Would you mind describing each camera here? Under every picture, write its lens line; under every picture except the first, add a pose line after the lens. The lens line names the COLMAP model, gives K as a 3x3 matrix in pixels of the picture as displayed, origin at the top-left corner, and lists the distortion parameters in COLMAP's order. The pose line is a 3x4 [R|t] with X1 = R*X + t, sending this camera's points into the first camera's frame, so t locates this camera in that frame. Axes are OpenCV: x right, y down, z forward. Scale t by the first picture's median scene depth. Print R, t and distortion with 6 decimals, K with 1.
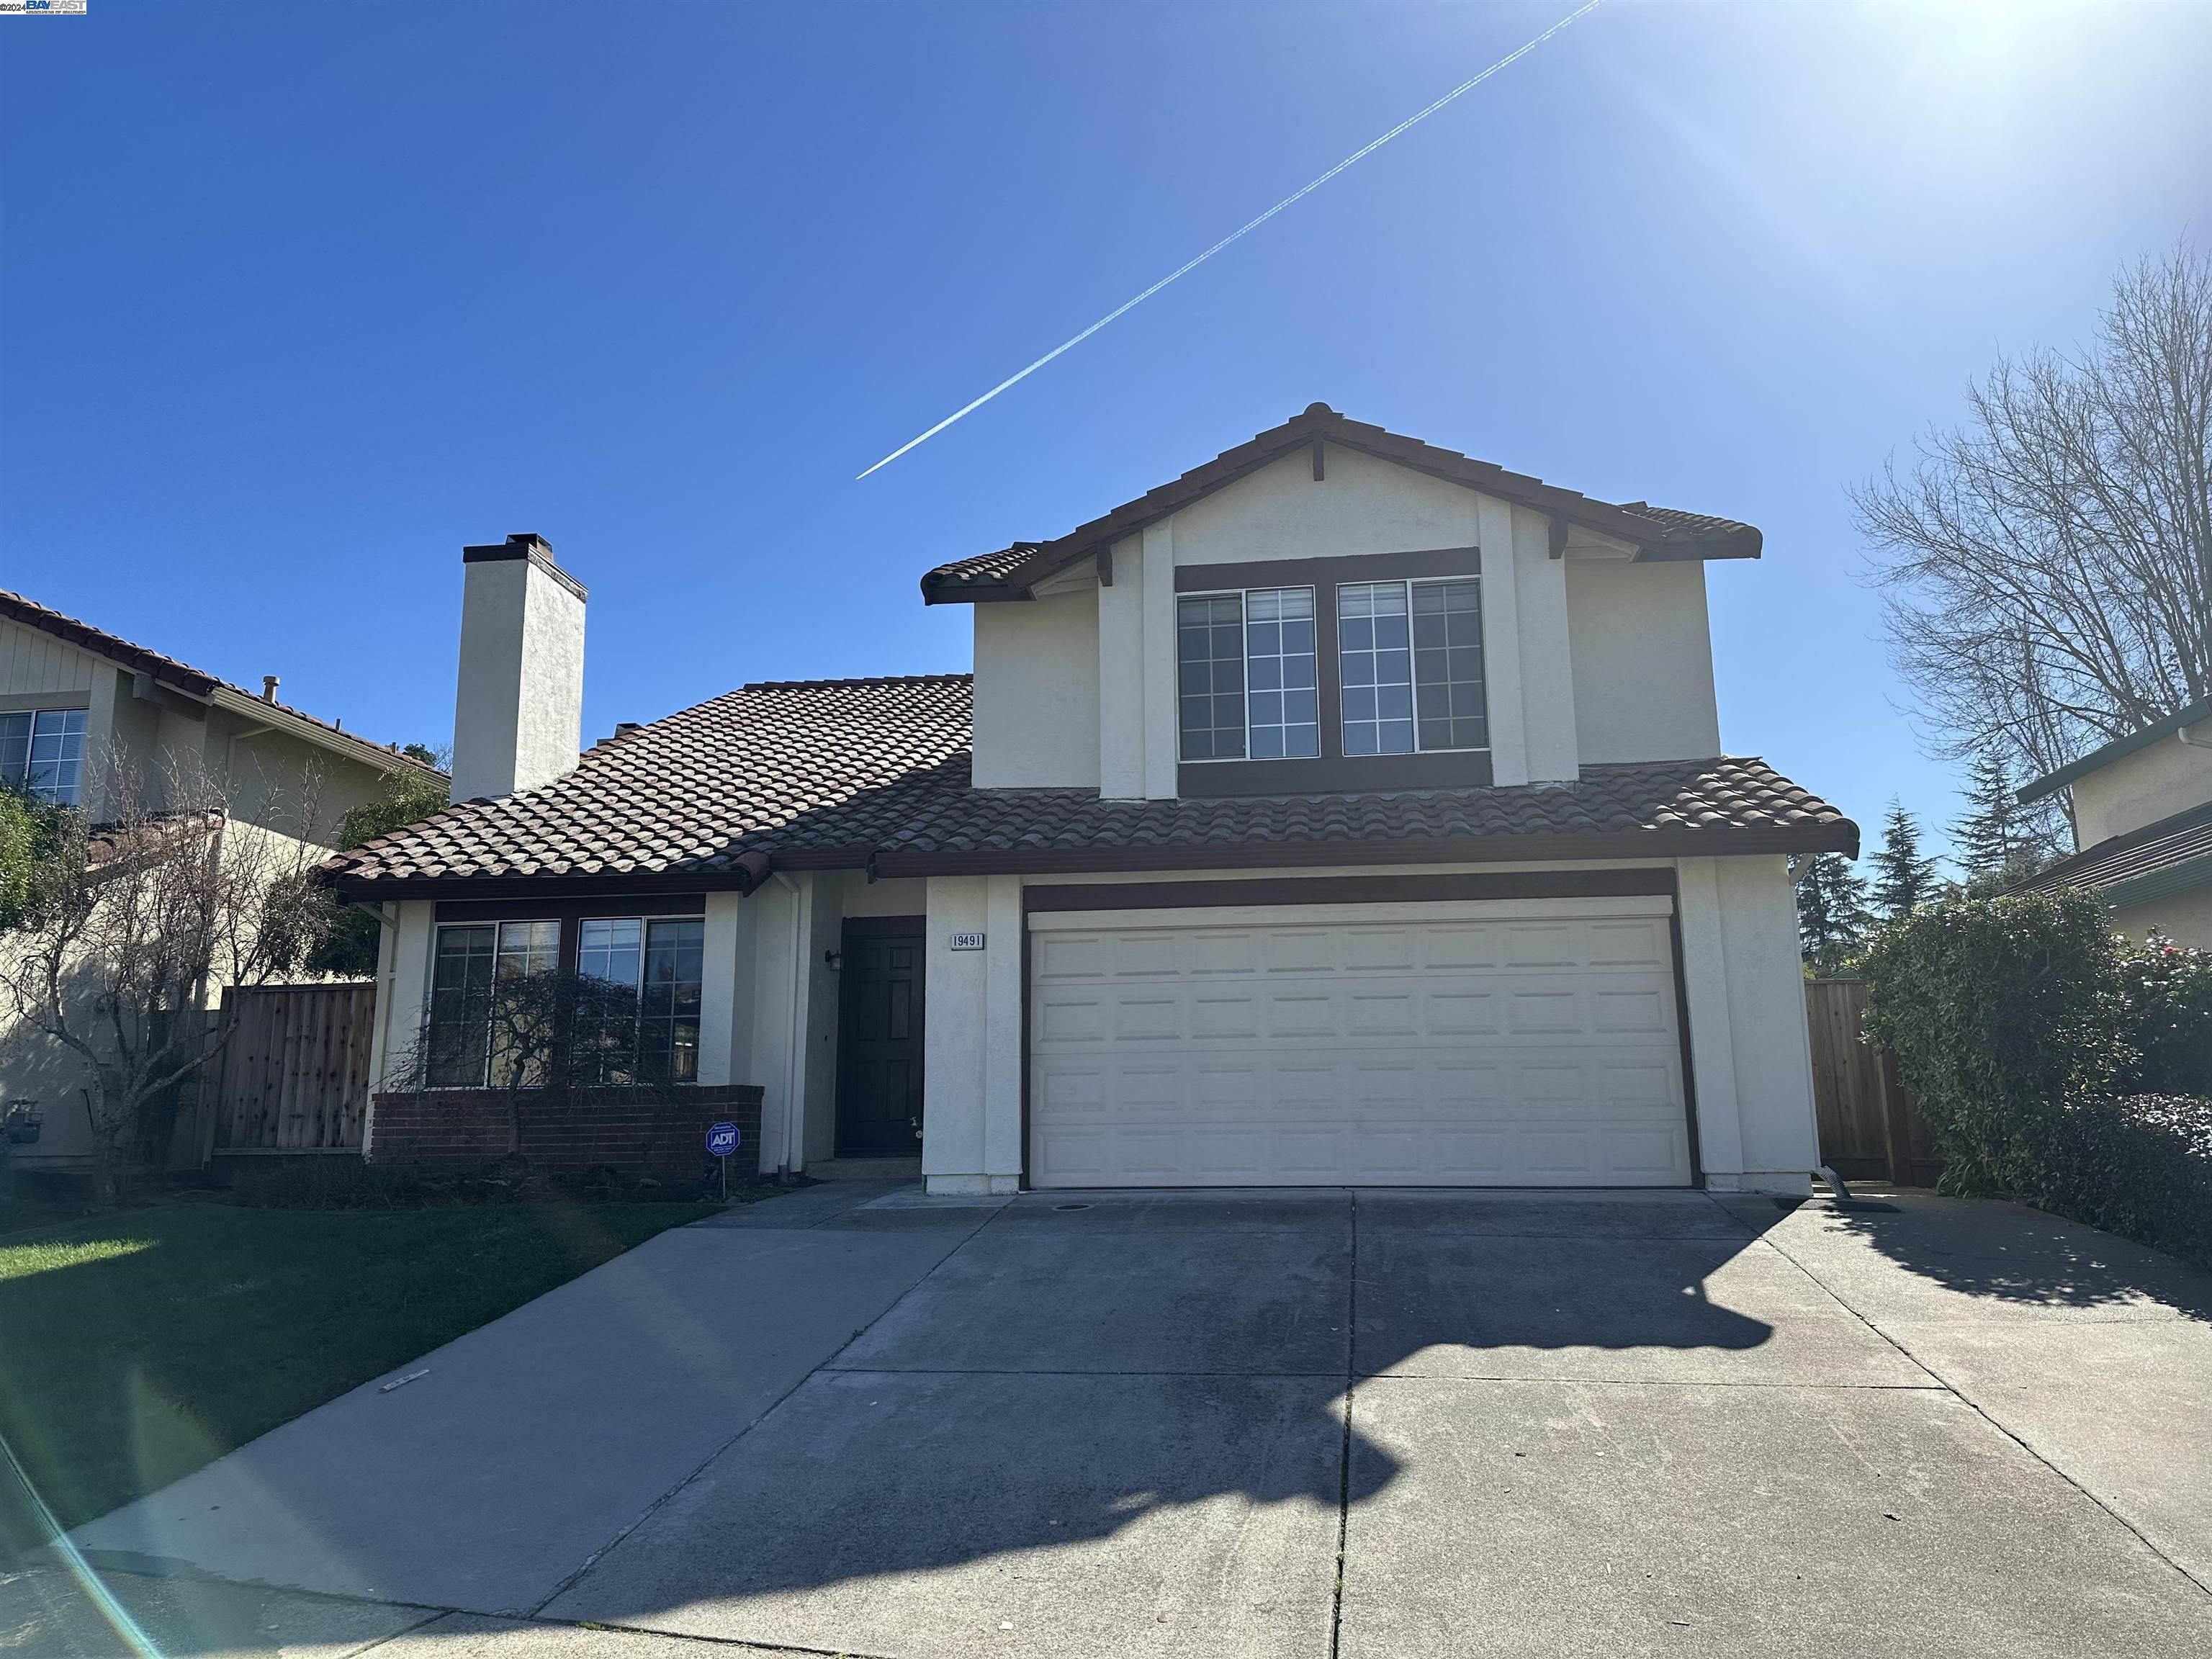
lens RADIAL K [[1643.0, 0, 1106.0], [0, 1643.0, 829.5], [0, 0, 1]] dist [0.007747, -0.001184]
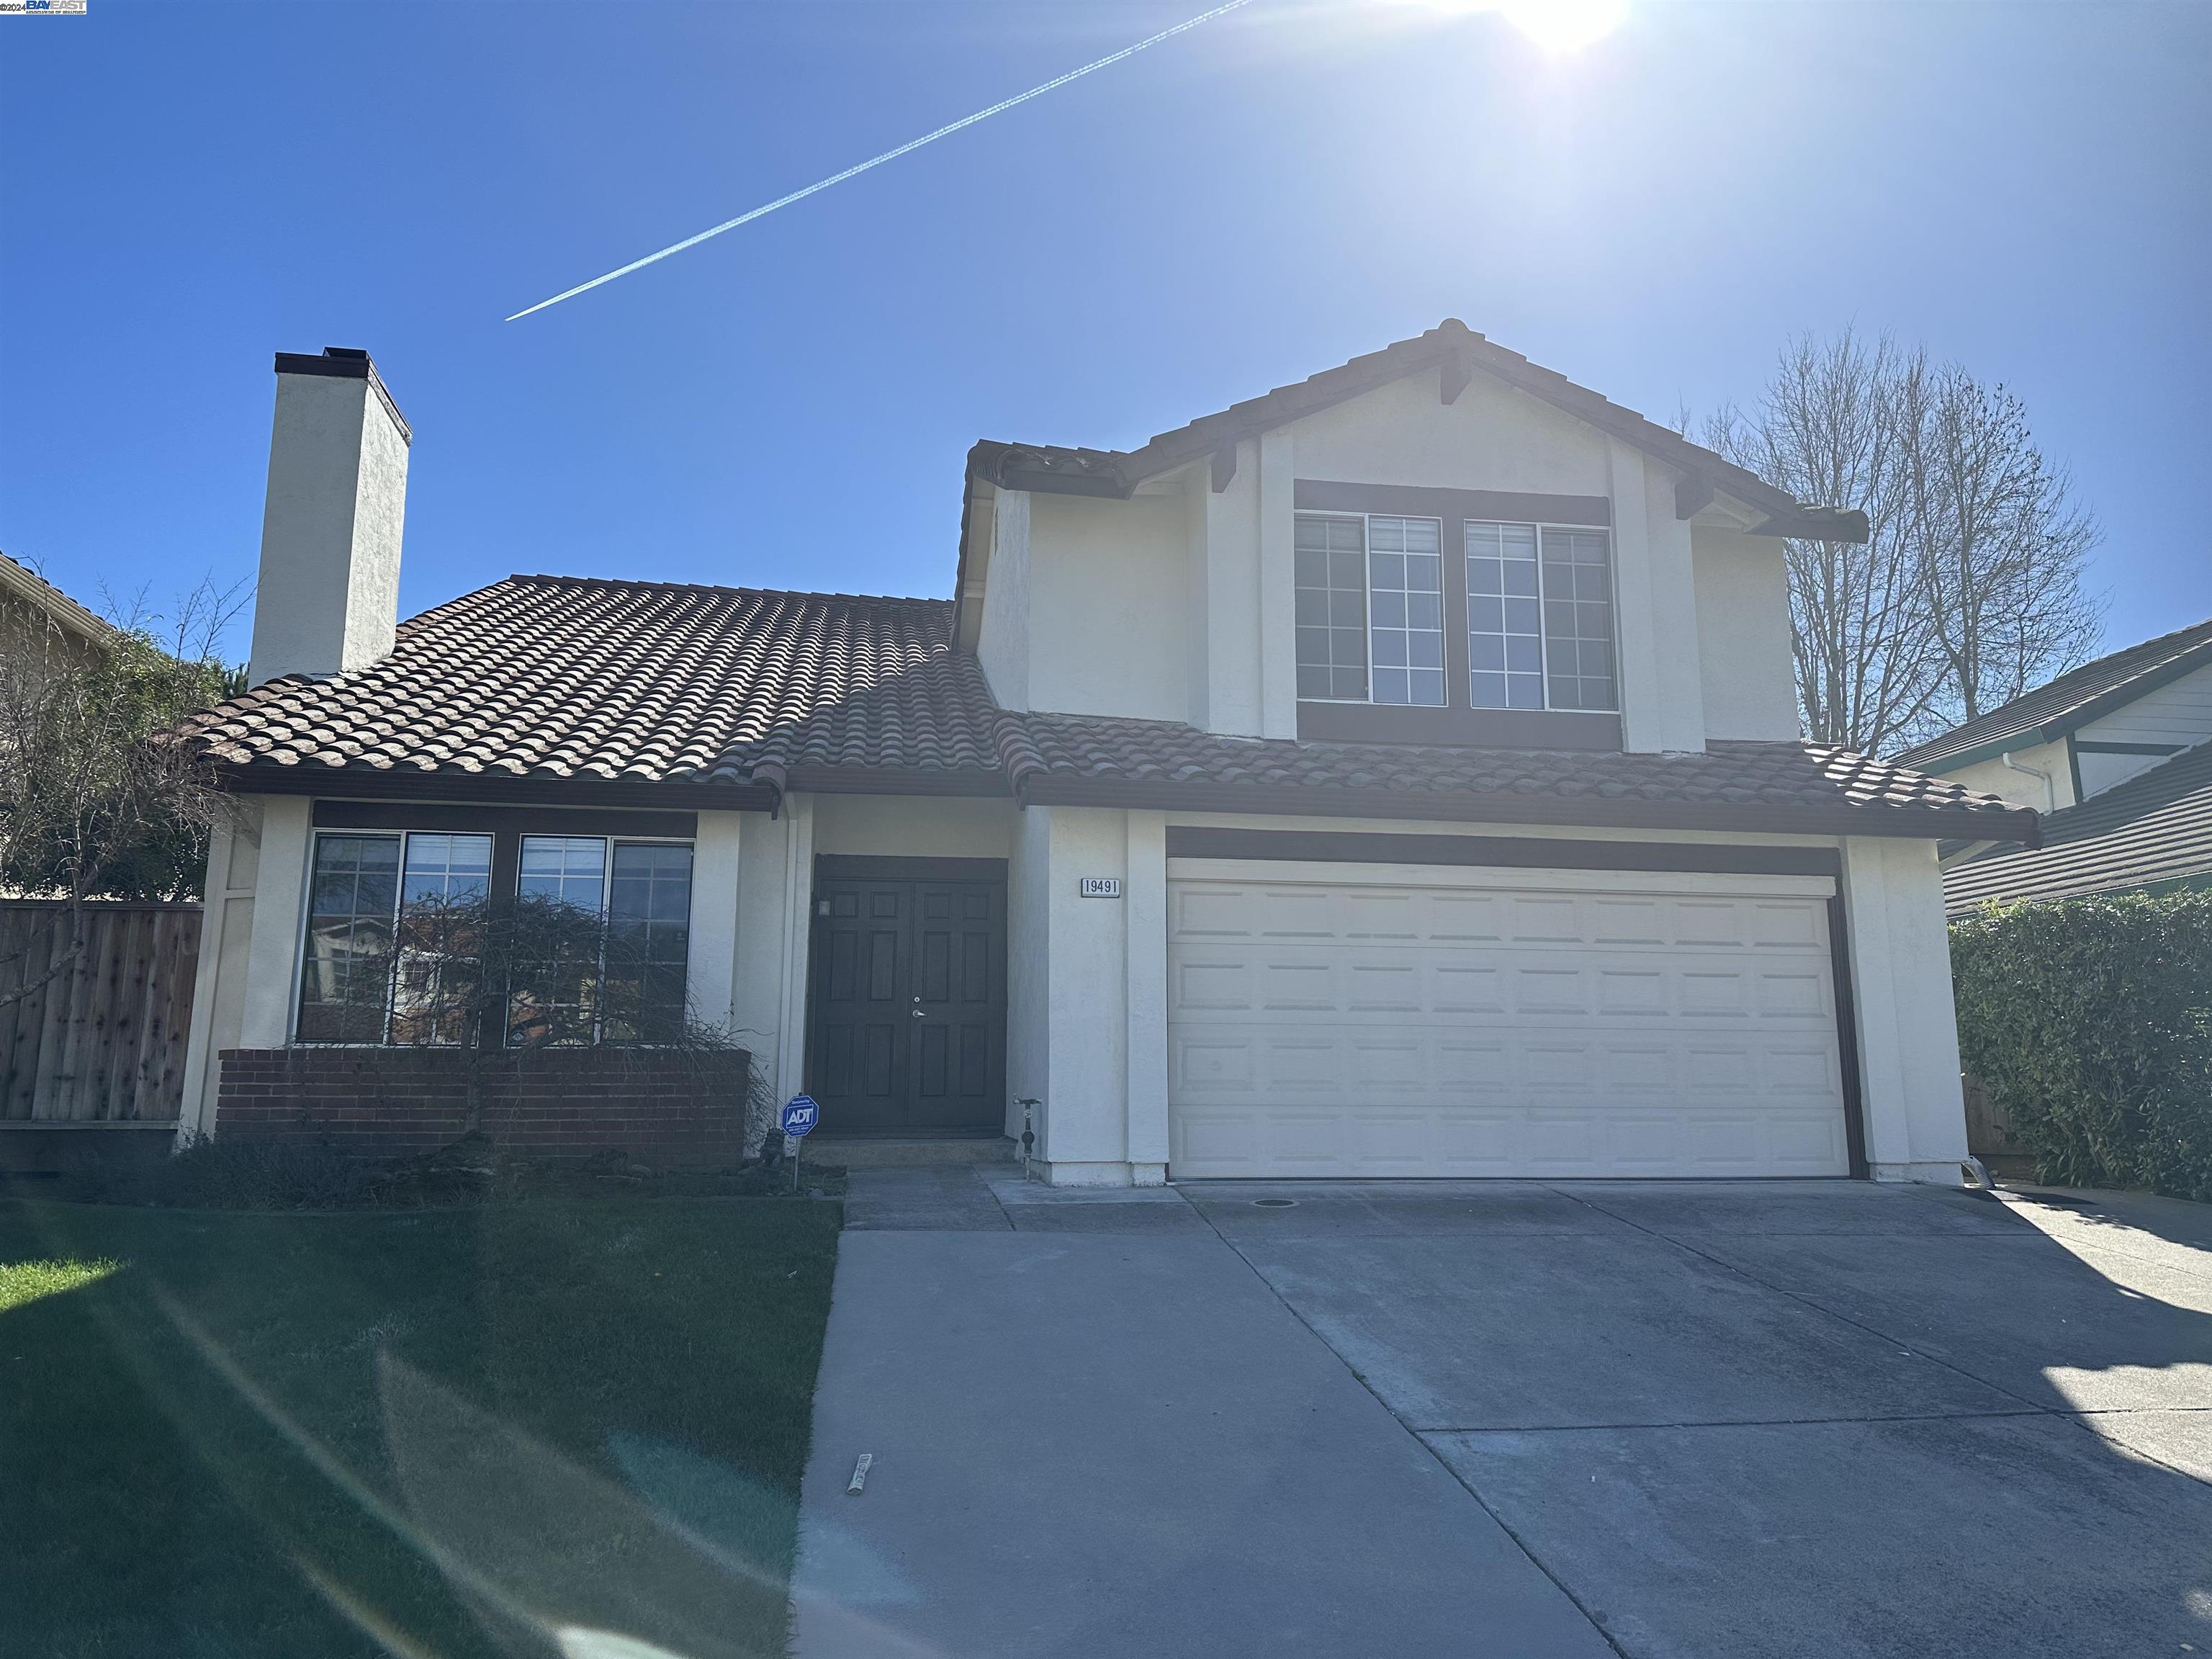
lens RADIAL K [[1643.0, 0, 1106.0], [0, 1643.0, 829.5], [0, 0, 1]] dist [0.007747, -0.001184]
pose [[0.953103, 0.061980, 0.296232, -0.308760], [-0.067074, 0.997723, 0.007053, 0.029668], [-0.295120, -0.026592, 0.955090, 0.178224]]
